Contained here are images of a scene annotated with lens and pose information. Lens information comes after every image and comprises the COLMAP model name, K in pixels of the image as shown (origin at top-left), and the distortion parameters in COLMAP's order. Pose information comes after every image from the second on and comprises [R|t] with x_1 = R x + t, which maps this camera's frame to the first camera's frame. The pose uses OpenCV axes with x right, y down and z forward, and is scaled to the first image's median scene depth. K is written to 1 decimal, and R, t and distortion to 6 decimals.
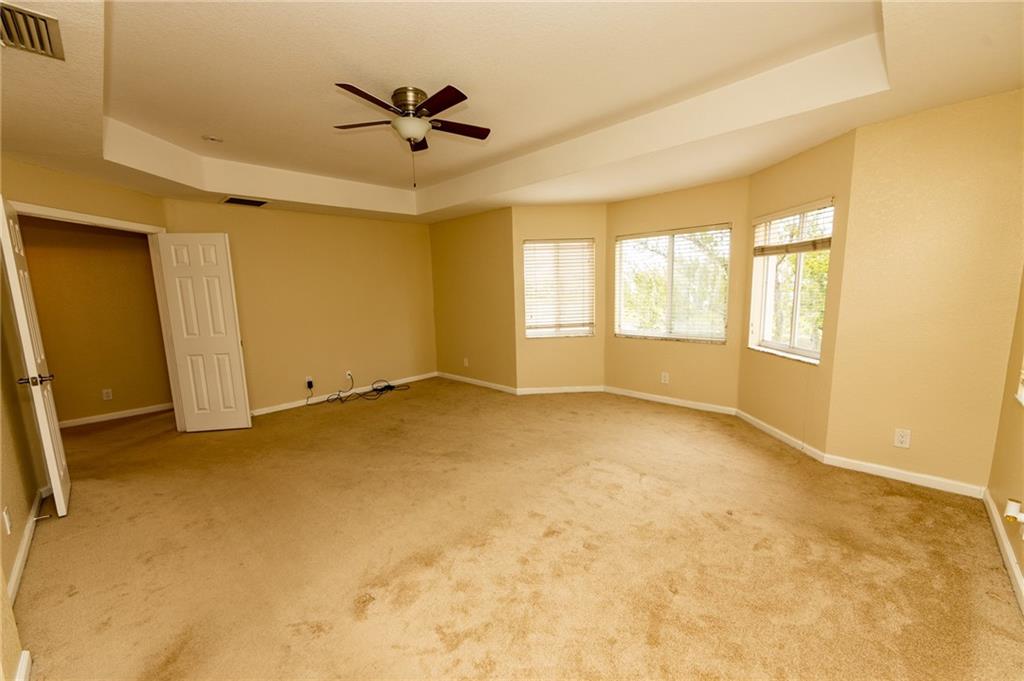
lens RADIAL K [[400.0, 0, 515.9], [0, 400.0, 342.4], [0, 0, 1]] dist [-0.015932, -0.000175]
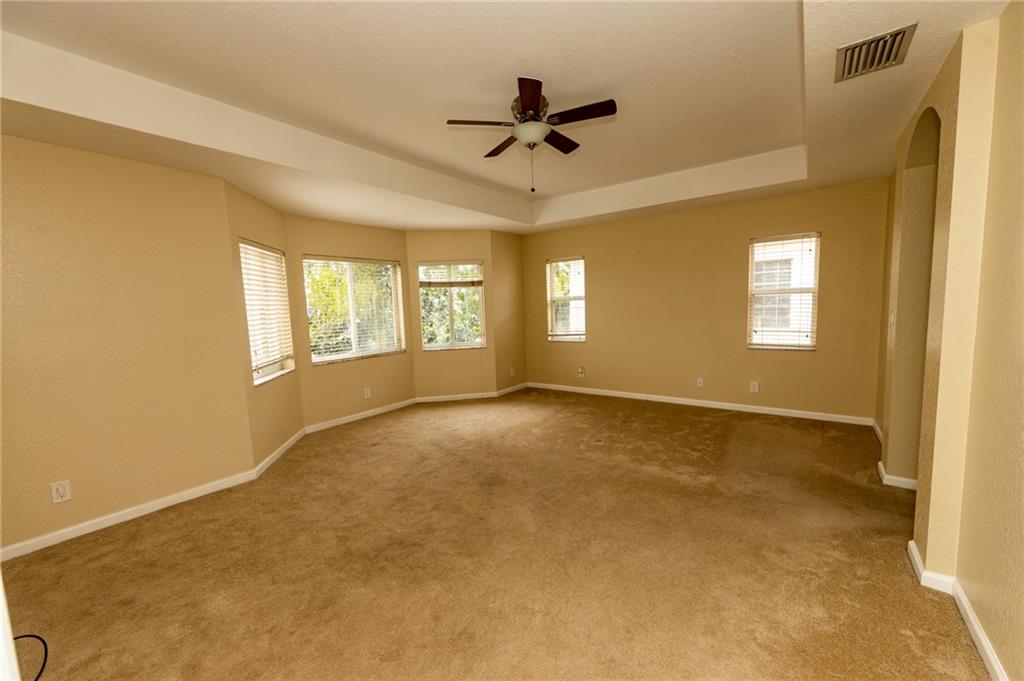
lens RADIAL K [[400.0, 0, 514.7], [0, 400.0, 339.7], [0, 0, 1]] dist [-0.015932, -0.000175]
pose [[-0.124850, -0.066352, 0.989954, -0.879799], [0.172445, 0.981124, 0.087508, -0.094475], [-0.977075, 0.181639, -0.111052, 0.833925]]
